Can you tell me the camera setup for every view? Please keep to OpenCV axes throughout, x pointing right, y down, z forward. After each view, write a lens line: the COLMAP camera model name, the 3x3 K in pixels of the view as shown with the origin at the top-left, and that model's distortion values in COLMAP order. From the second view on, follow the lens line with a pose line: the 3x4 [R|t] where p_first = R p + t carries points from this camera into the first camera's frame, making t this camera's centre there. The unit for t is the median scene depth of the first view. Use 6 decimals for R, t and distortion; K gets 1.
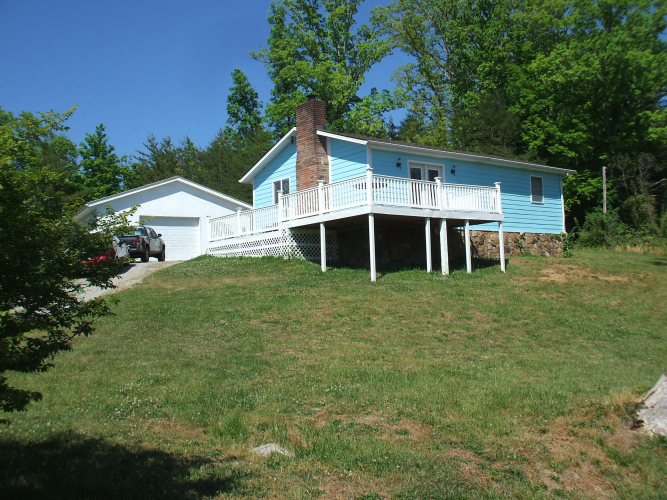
lens RADIAL K [[711.3, 0, 333.9], [0, 711.3, 251.9], [0, 0, 1]] dist [-0.095445, 0.000000]
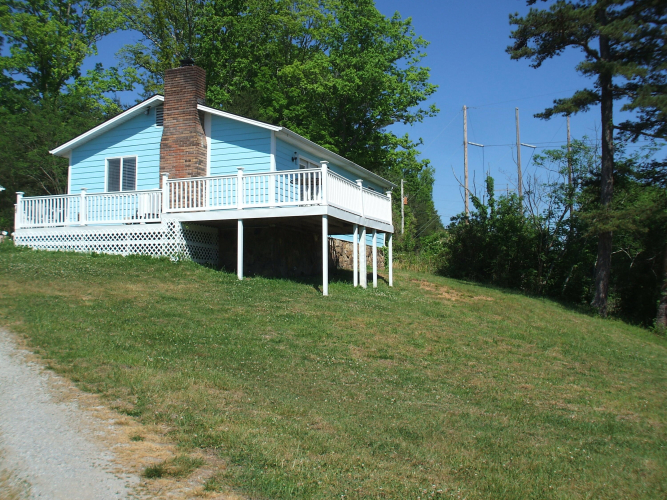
lens RADIAL K [[711.3, 0, 330.1], [0, 711.3, 246.1], [0, 0, 1]] dist [-0.095445, 0.000000]
pose [[0.855026, 0.067832, 0.514130, -0.251889], [-0.063748, 0.997637, -0.025607, 0.002462], [-0.514653, -0.010880, 0.857330, 0.184790]]
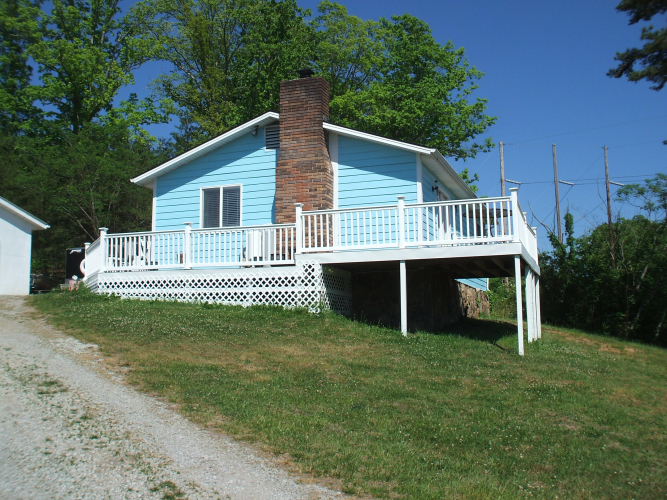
lens RADIAL K [[711.3, 0, 330.3], [0, 711.3, 245.1], [0, 0, 1]] dist [-0.095445, 0.000000]
pose [[0.850787, 0.095068, 0.516839, -0.298979], [-0.059270, 0.994584, -0.085379, 0.002586], [-0.522157, 0.042006, 0.851814, 0.354219]]
